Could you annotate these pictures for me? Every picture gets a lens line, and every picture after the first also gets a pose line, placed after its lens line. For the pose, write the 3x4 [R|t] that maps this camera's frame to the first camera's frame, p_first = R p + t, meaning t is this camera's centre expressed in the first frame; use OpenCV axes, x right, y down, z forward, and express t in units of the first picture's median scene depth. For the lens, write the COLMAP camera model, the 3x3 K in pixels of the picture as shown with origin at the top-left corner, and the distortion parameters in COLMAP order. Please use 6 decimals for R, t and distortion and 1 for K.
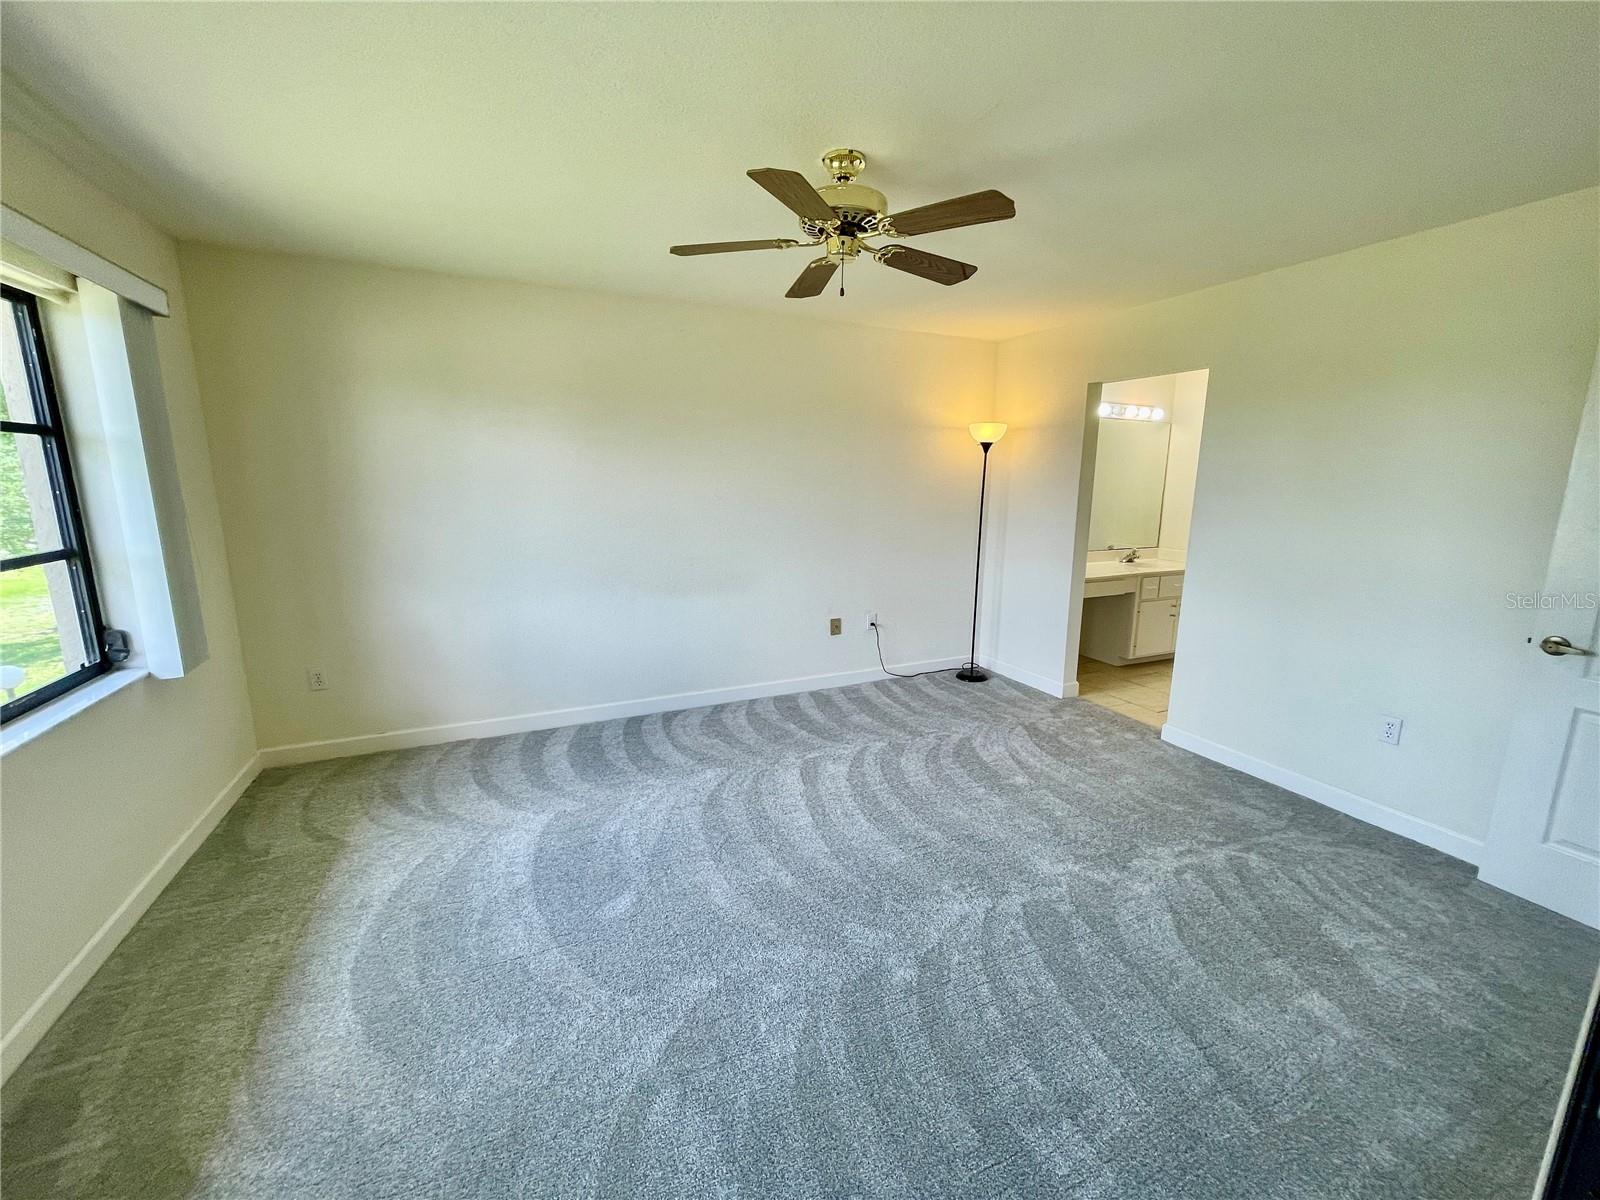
lens RADIAL K [[648.4, 0, 804.4], [0, 648.4, 602.7], [0, 0, 1]] dist [-0.002835, -0.000158]
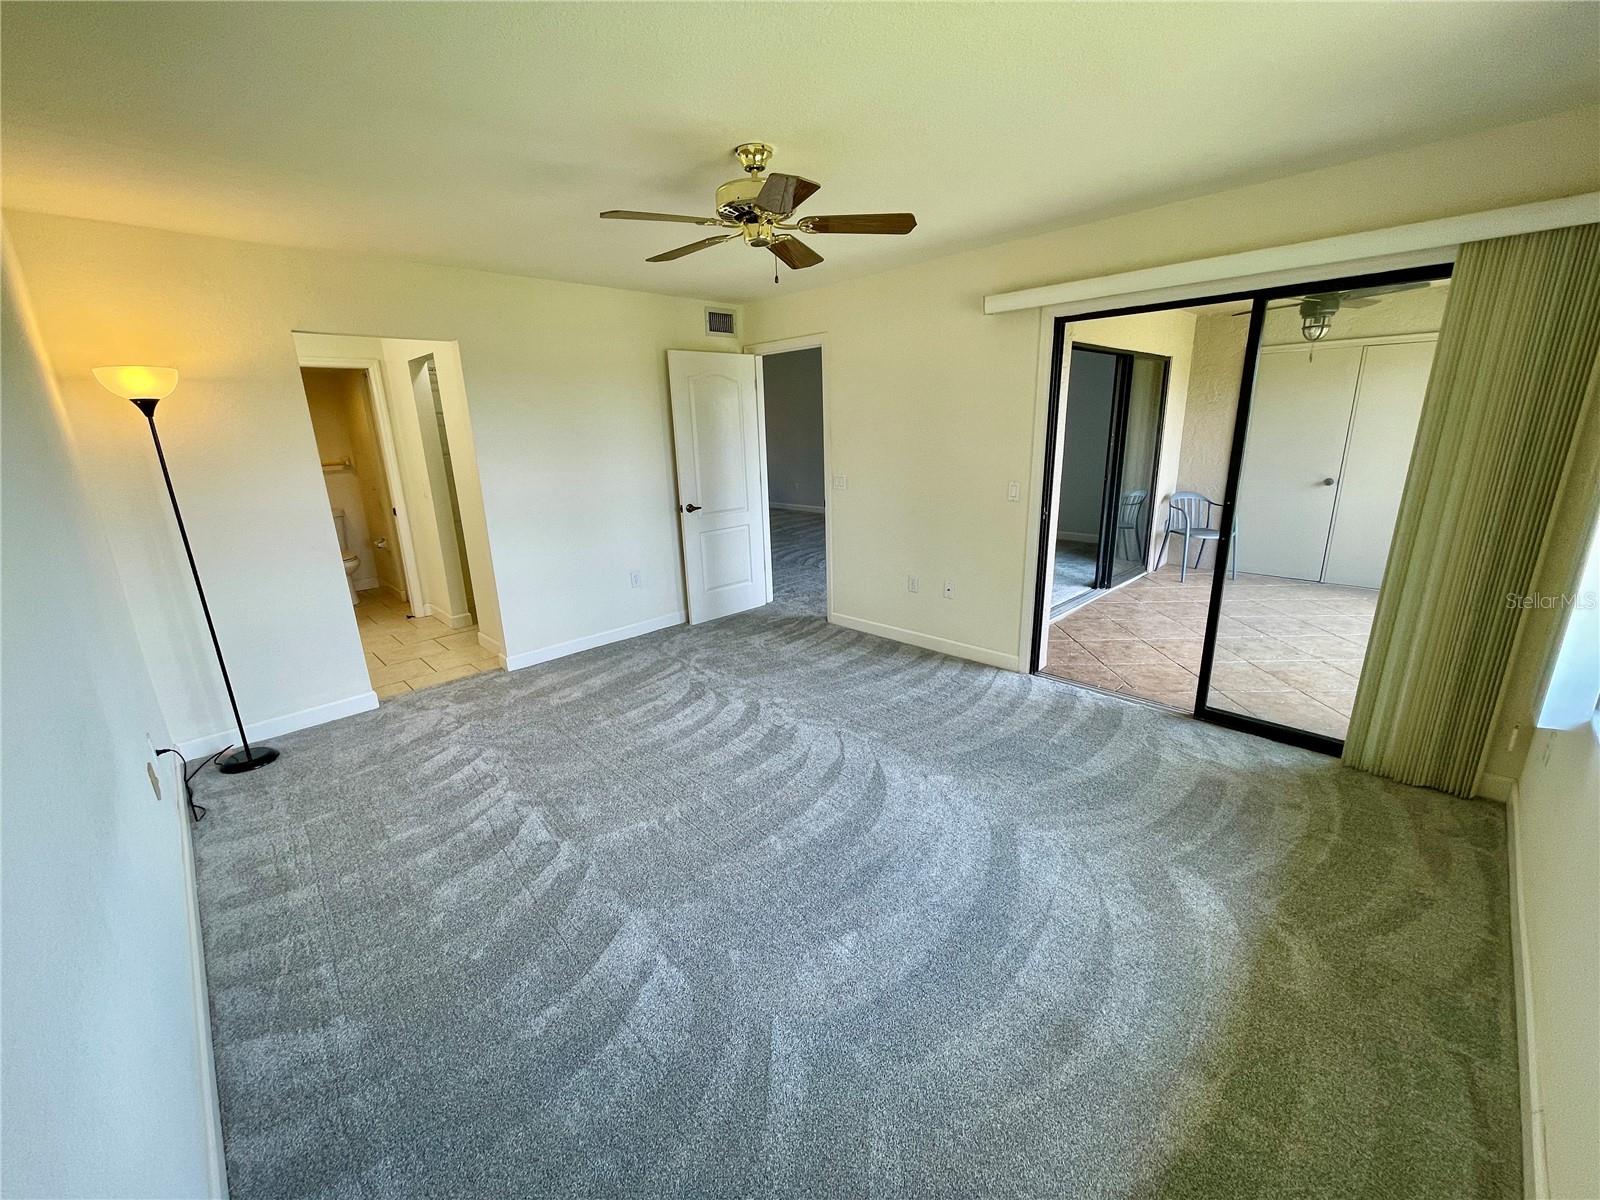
lens RADIAL K [[648.4, 0, 791.4], [0, 648.4, 591.3], [0, 0, 1]] dist [-0.002835, -0.000158]
pose [[-0.348728, -0.248711, 0.903622, -0.522075], [0.198992, 0.922516, 0.330707, -0.166007], [-0.915856, 0.295140, -0.272215, 0.686411]]
